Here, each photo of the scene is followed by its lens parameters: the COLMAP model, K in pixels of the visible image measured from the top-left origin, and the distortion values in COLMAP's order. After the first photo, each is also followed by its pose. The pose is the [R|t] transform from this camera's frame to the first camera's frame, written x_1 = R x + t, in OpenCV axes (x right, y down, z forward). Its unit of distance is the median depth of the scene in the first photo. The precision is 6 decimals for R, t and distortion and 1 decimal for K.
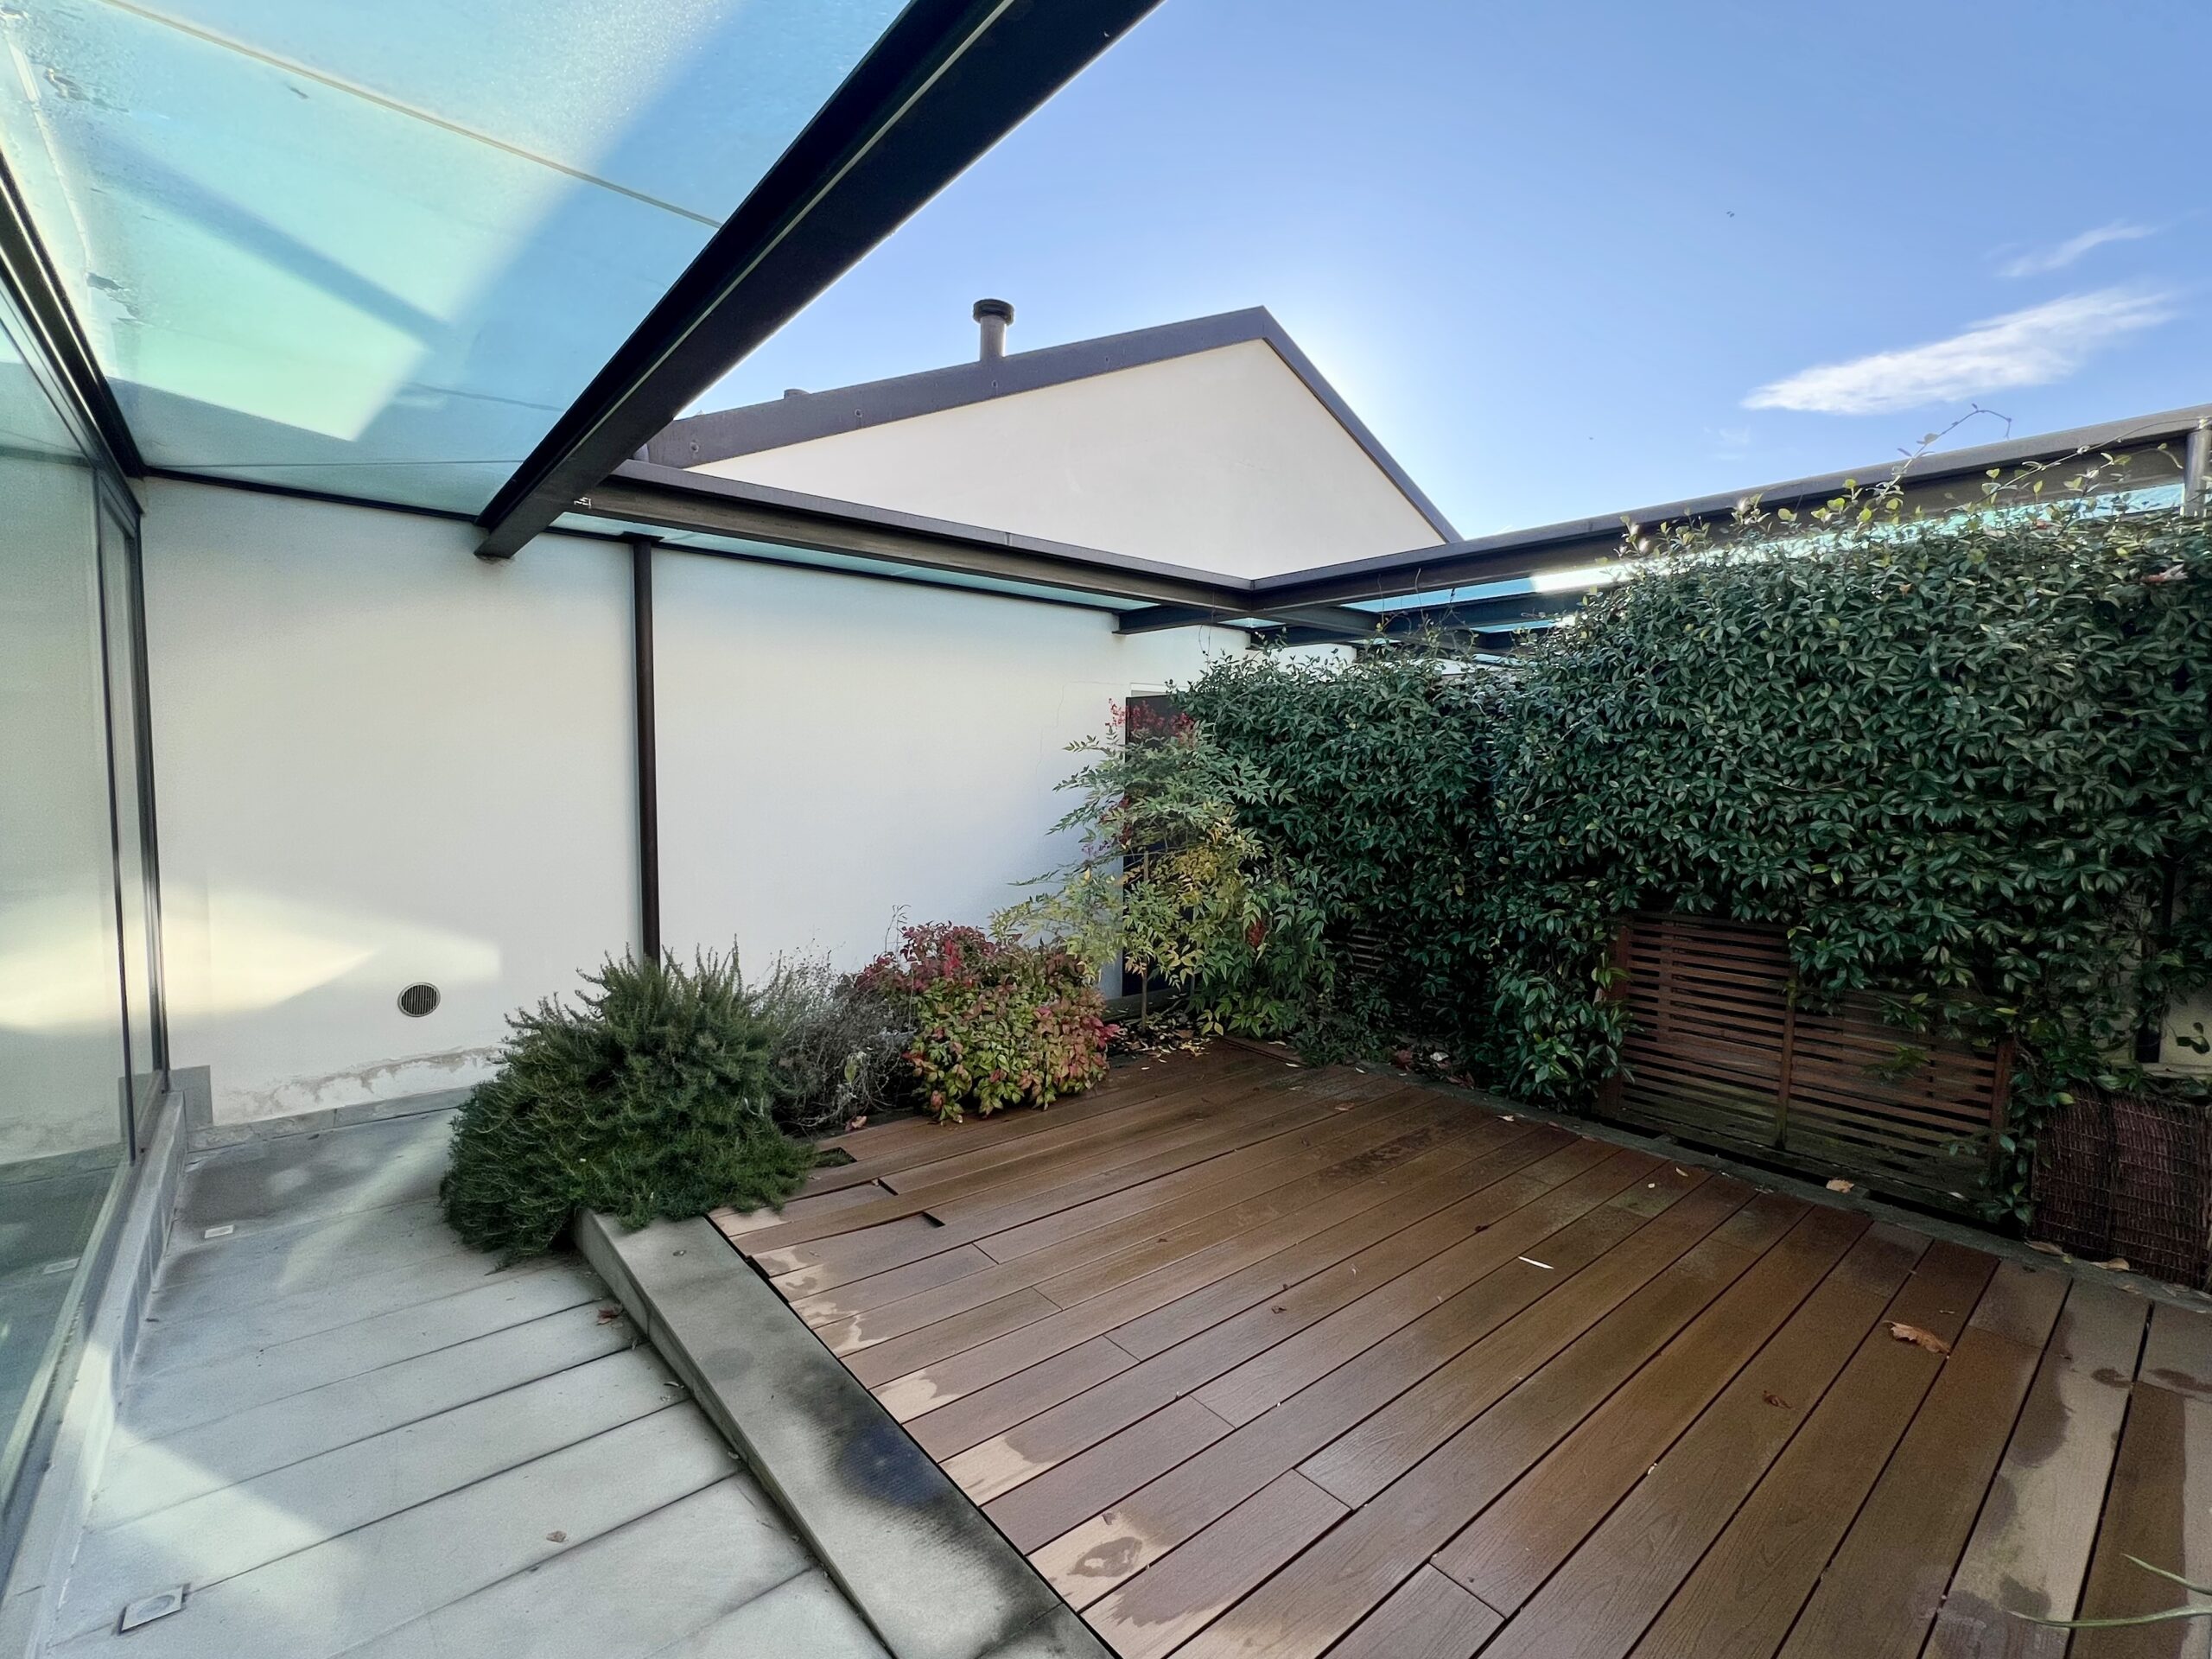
lens RADIAL K [[983.2, 0, 1099.0], [0, 983.2, 831.9], [0, 0, 1]] dist [-0.004615, 0.001647]
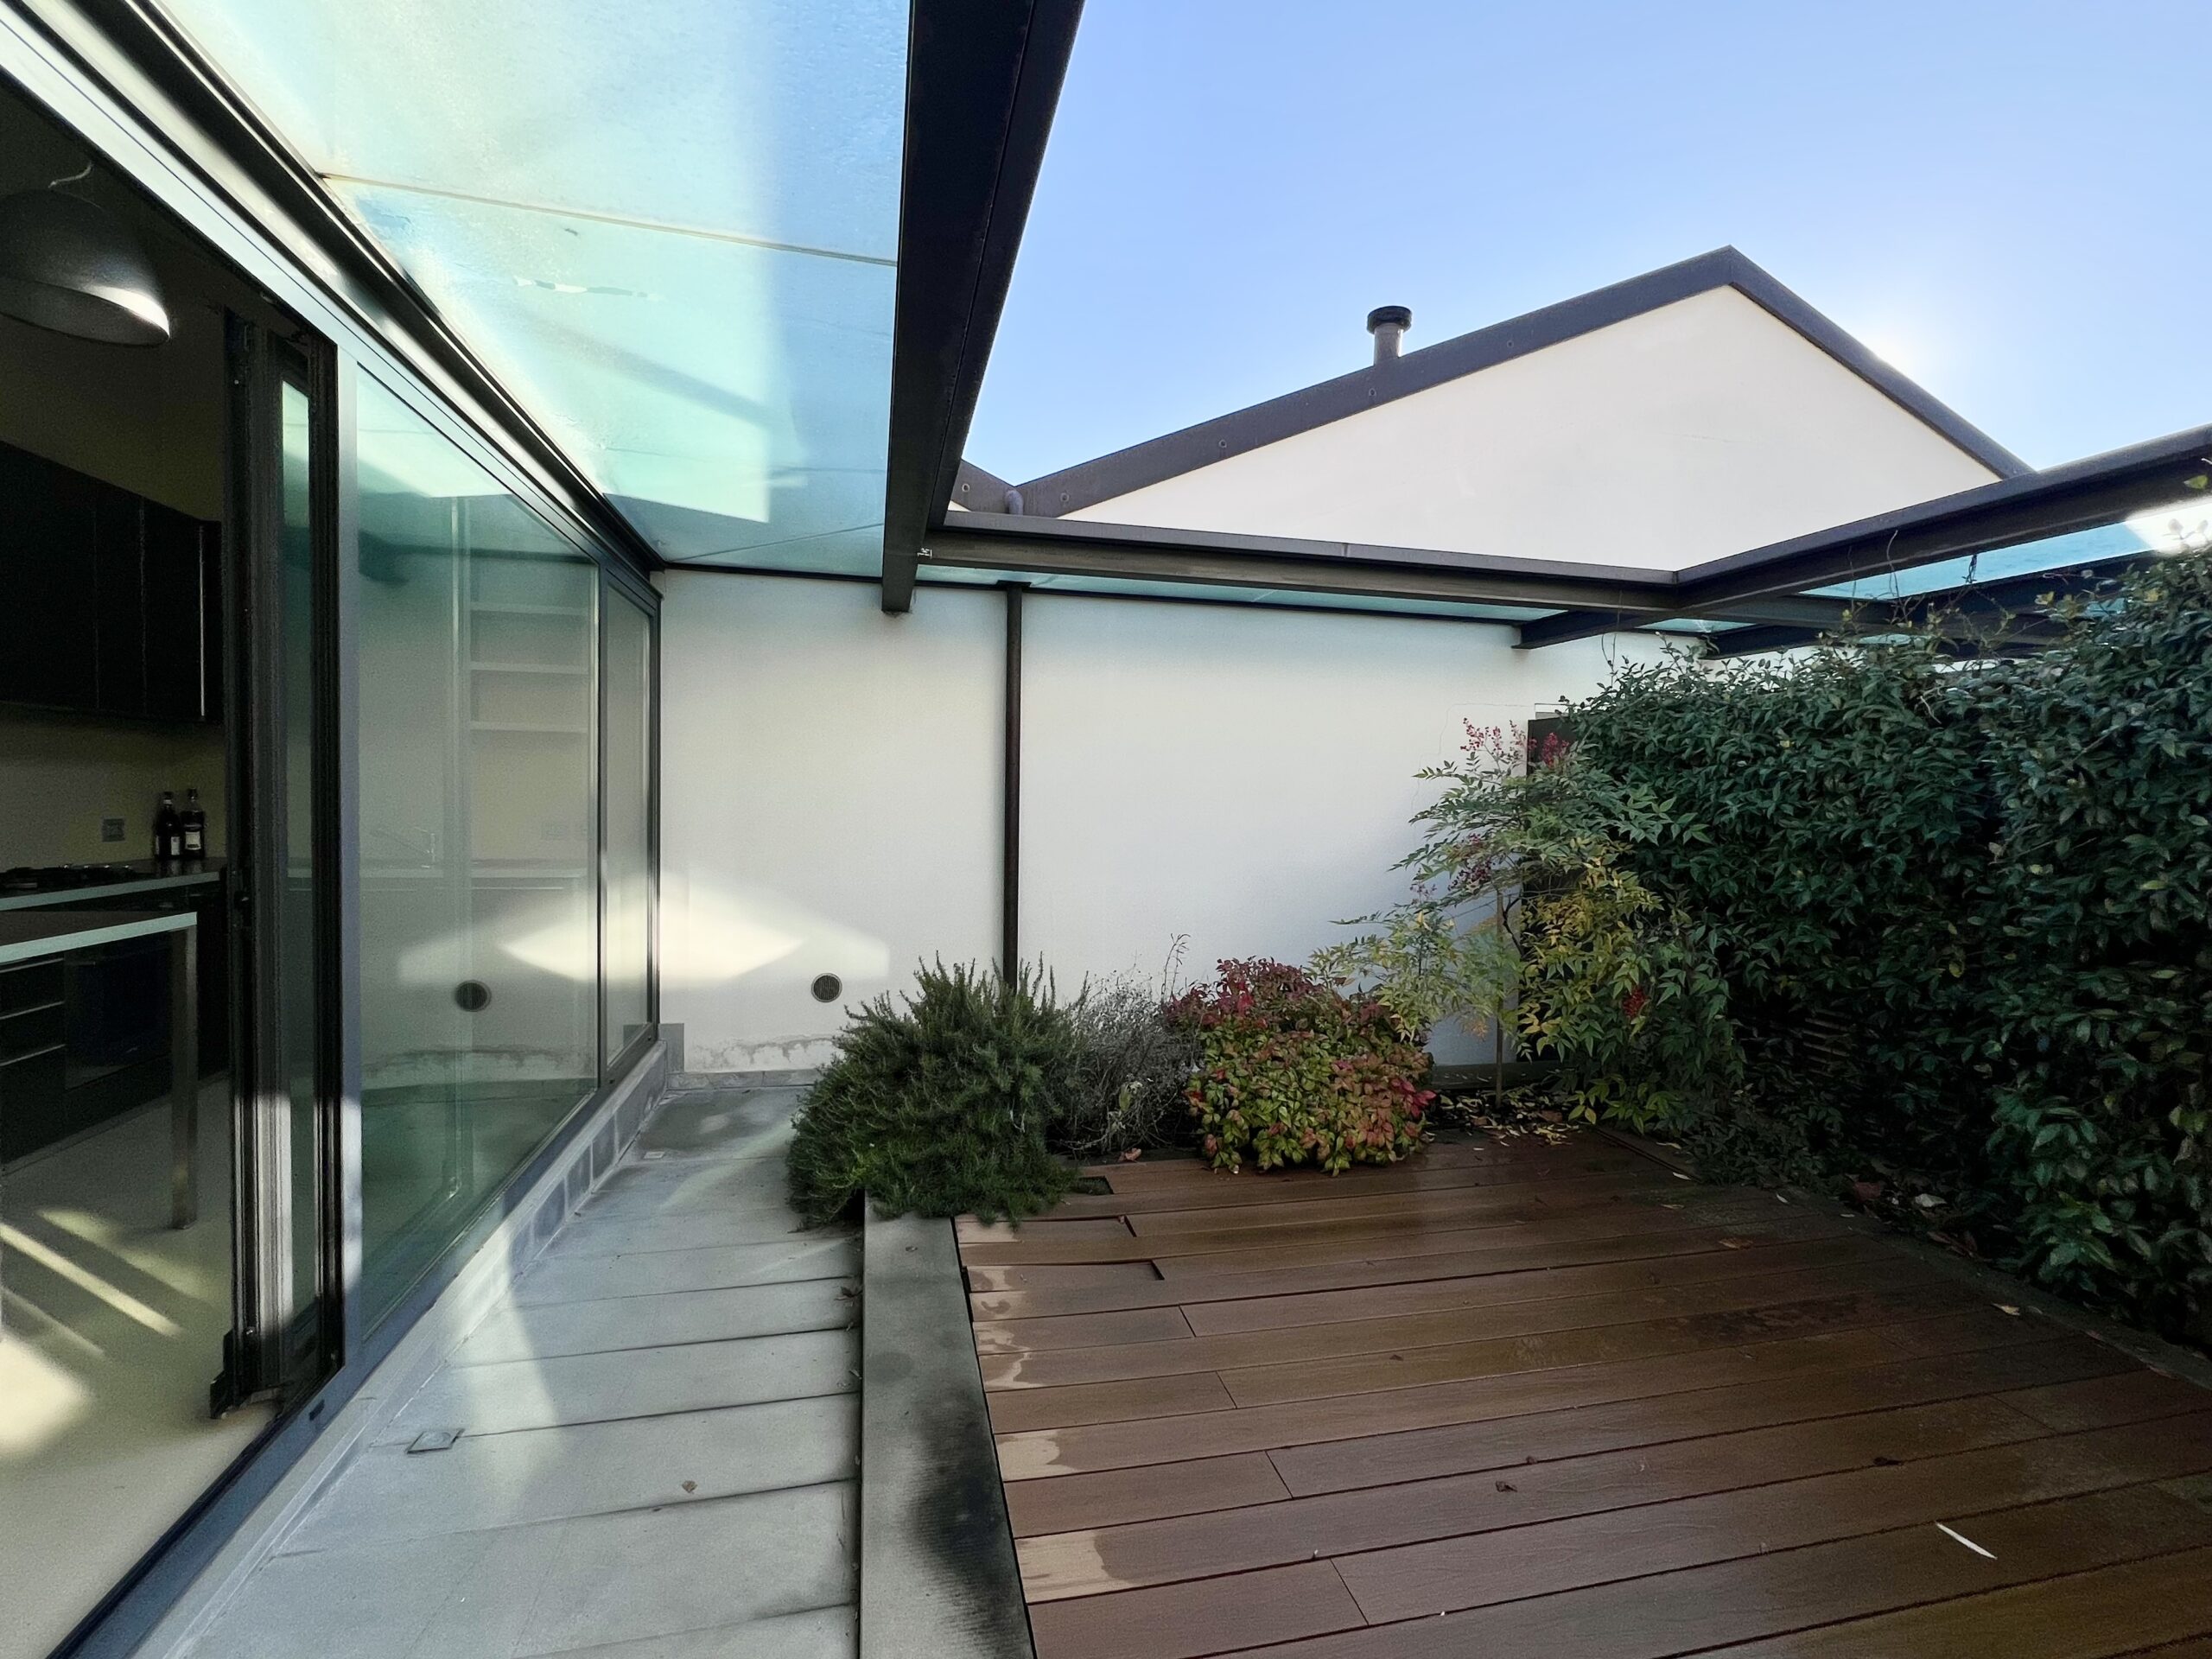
lens RADIAL K [[983.2, 0, 1100.8], [0, 983.2, 832.9], [0, 0, 1]] dist [-0.004615, 0.001647]
pose [[0.893408, 0.023127, -0.448650, 0.154264], [-0.040021, 0.998801, -0.028208, 0.005462], [0.447460, 0.043157, 0.893262, 0.098512]]
